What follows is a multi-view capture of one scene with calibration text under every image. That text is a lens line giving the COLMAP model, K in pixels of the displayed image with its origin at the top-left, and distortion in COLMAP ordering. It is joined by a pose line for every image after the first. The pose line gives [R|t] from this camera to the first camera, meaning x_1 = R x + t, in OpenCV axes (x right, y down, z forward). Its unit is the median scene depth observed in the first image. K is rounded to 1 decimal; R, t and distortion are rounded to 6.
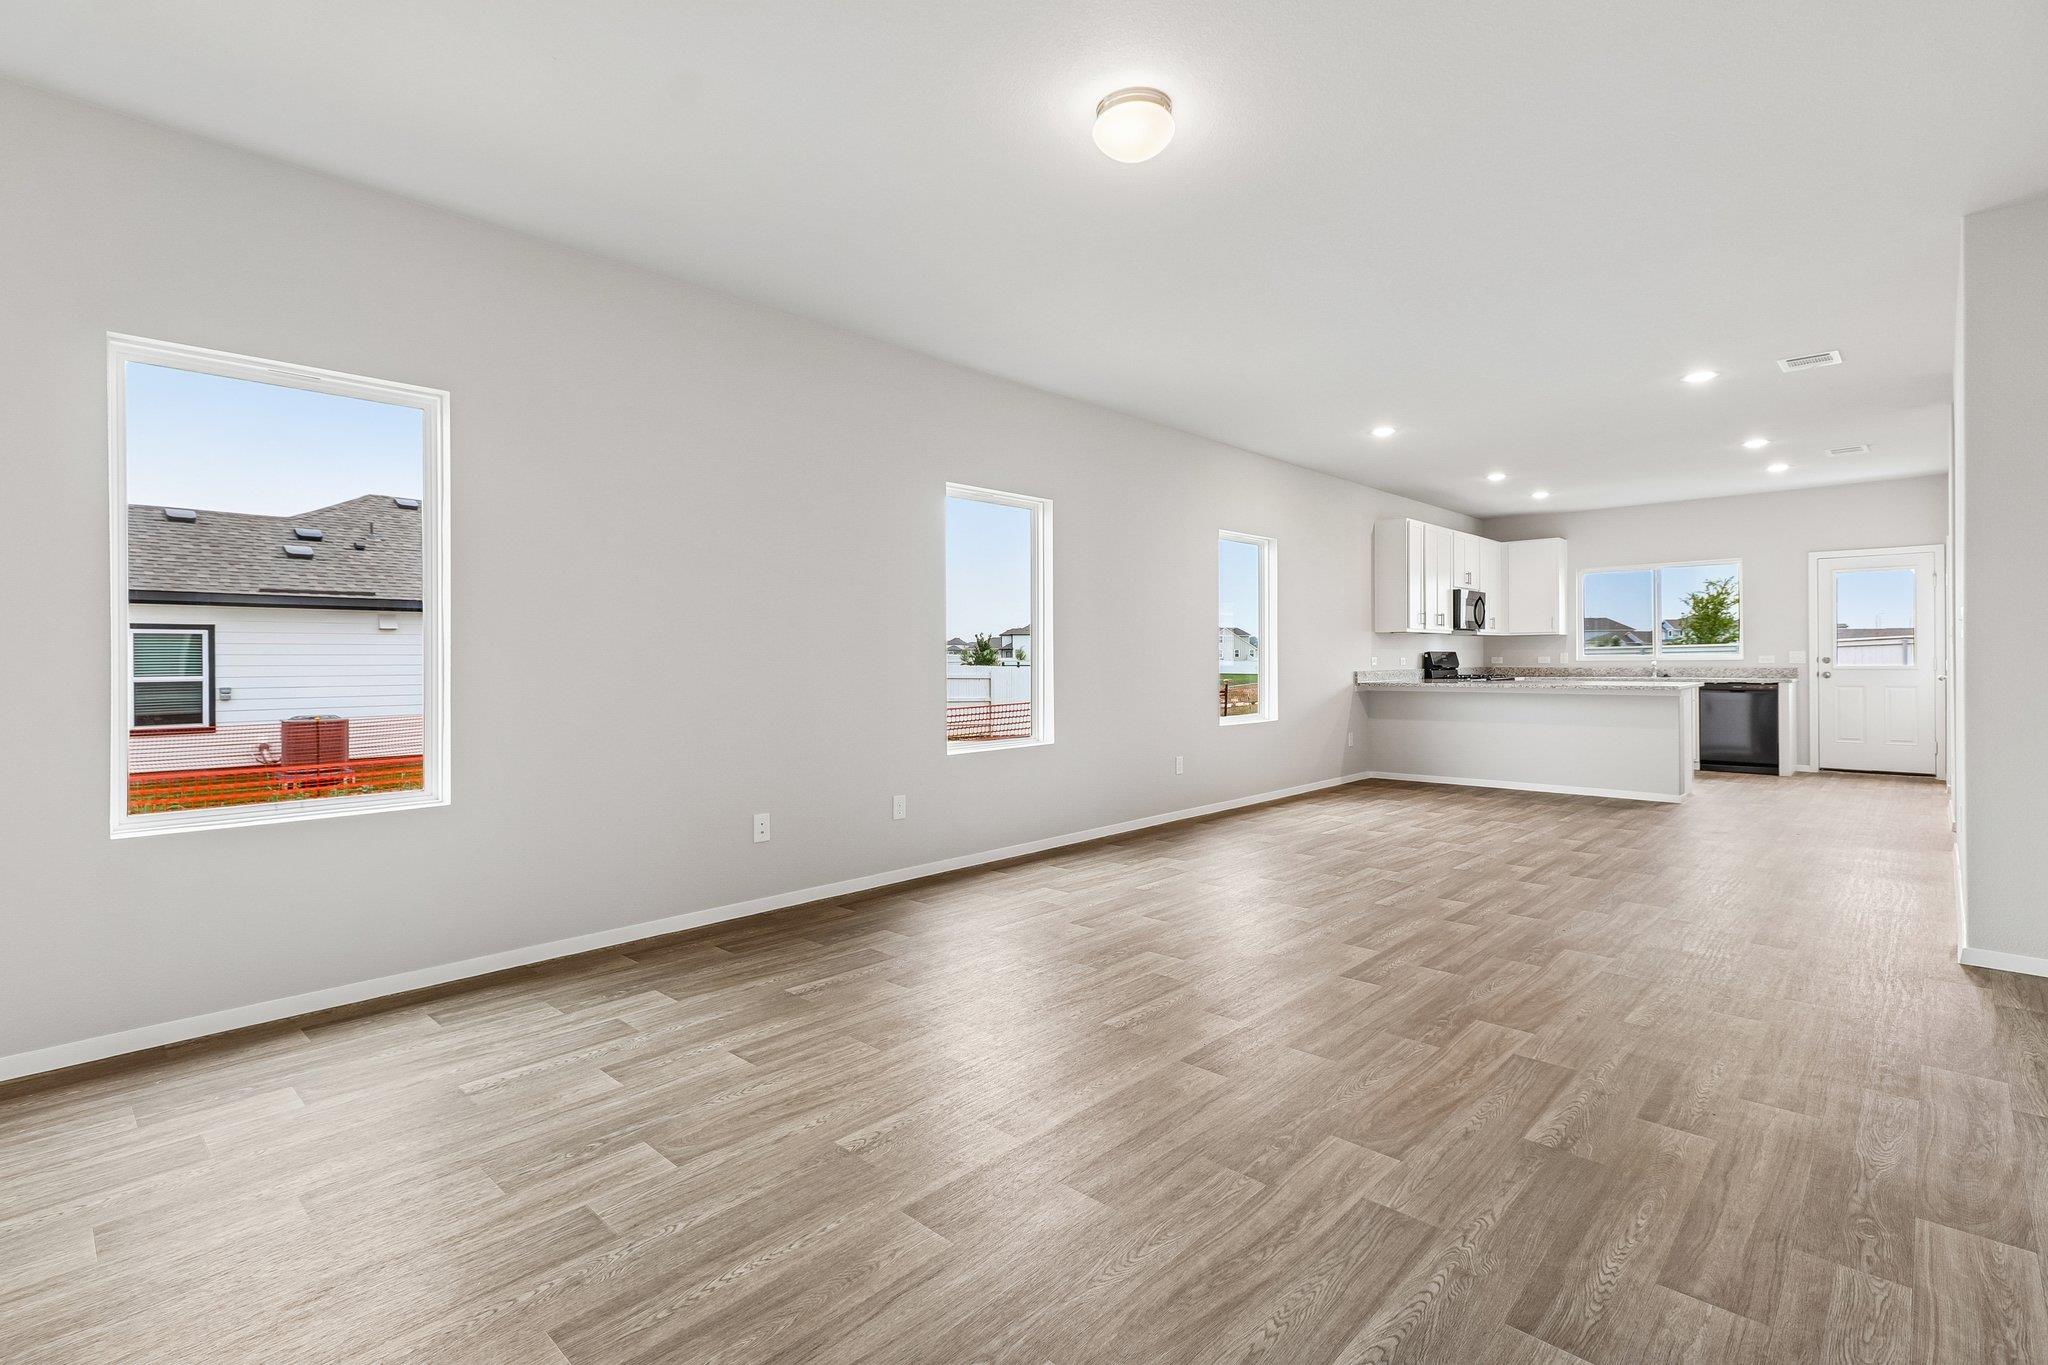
lens RADIAL K [[952.8, 0, 1029.6], [0, 952.8, 658.2], [0, 0, 1]] dist [0.007250, 0.001250]
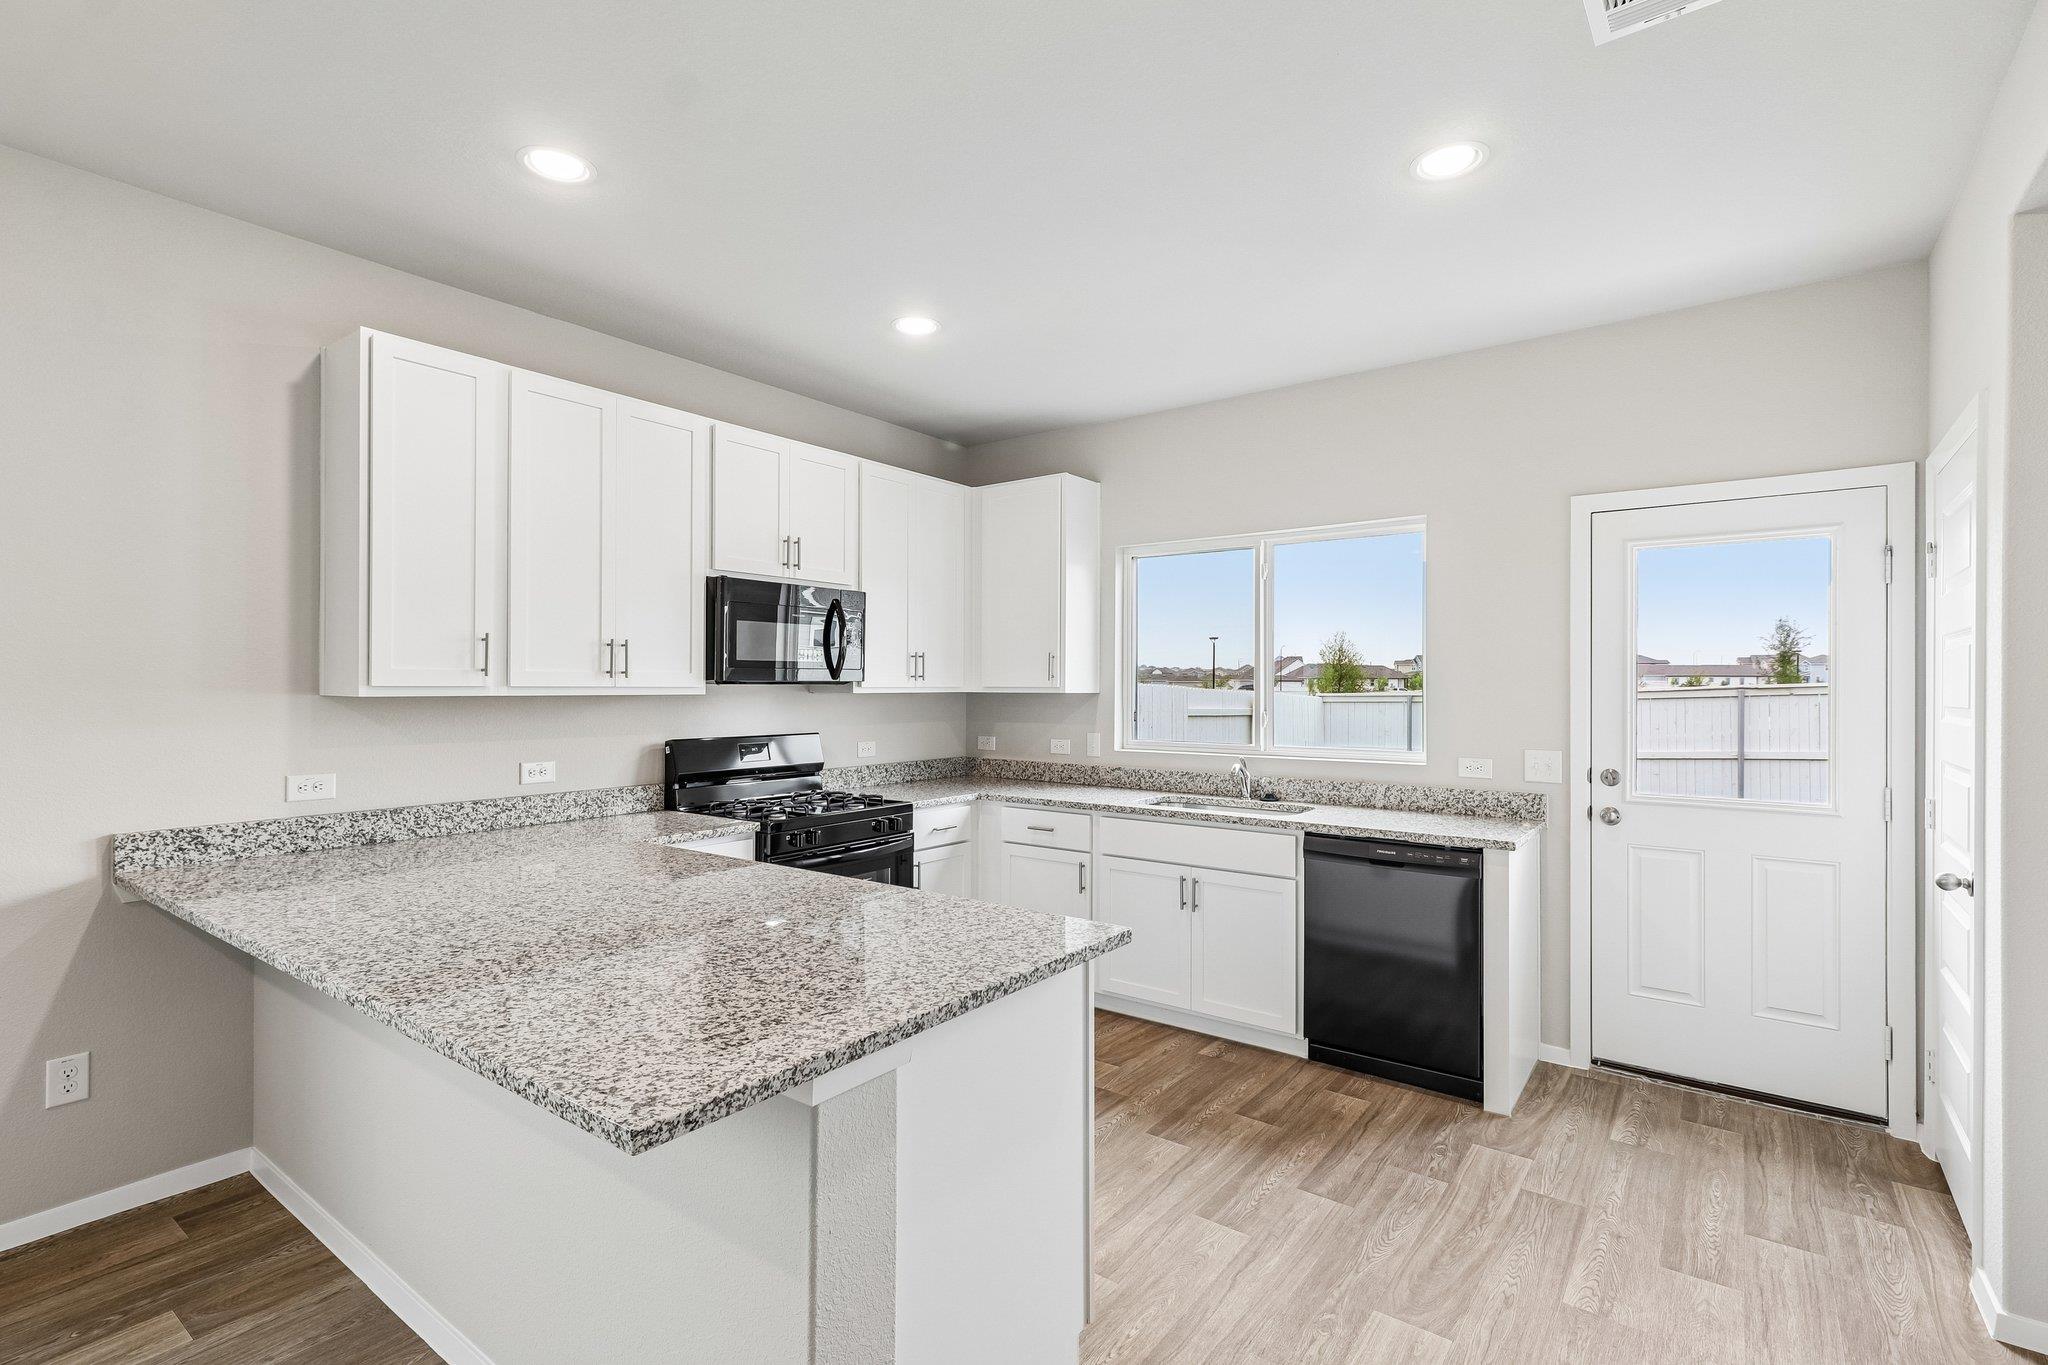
lens RADIAL K [[952.8, 0, 1028.3], [0, 952.8, 679.2], [0, 0, 1]] dist [0.007250, 0.001250]
pose [[0.993678, 0.010684, 0.111762, 0.487474], [-0.010065, 0.999931, -0.006106, -0.028520], [-0.111820, 0.004942, 0.993716, 0.565187]]
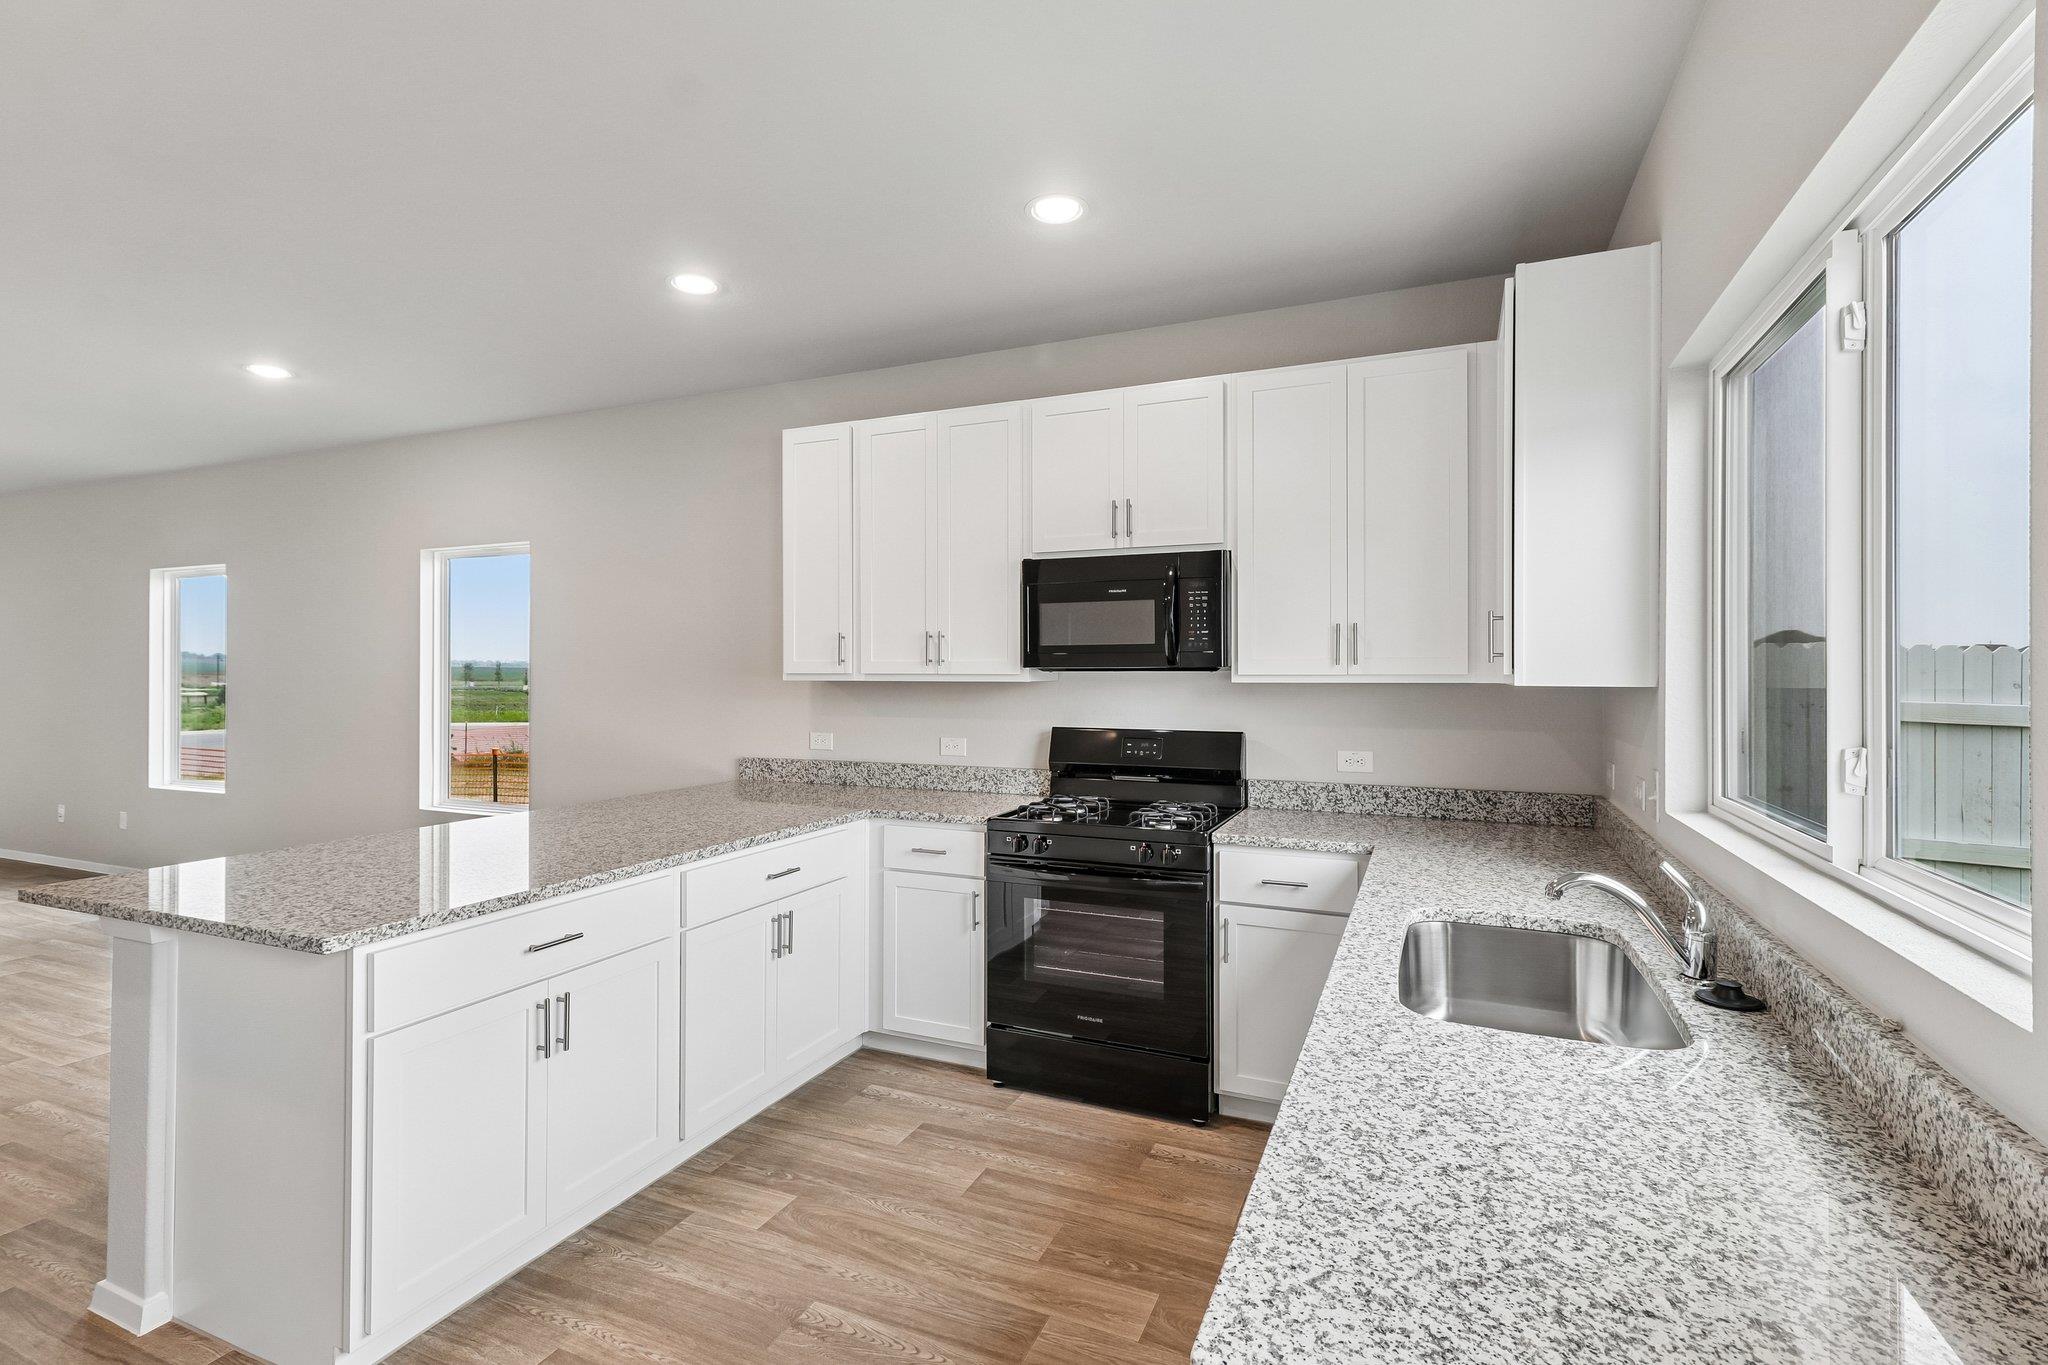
lens RADIAL K [[952.8, 0, 1024.4], [0, 952.8, 665.6], [0, 0, 1]] dist [0.007250, 0.001250]
pose [[0.333997, 0.000477, -0.942574, 0.731535], [-0.000846, 1.000000, 0.000206, -0.029713], [0.942574, 0.000728, 0.333998, 0.810742]]
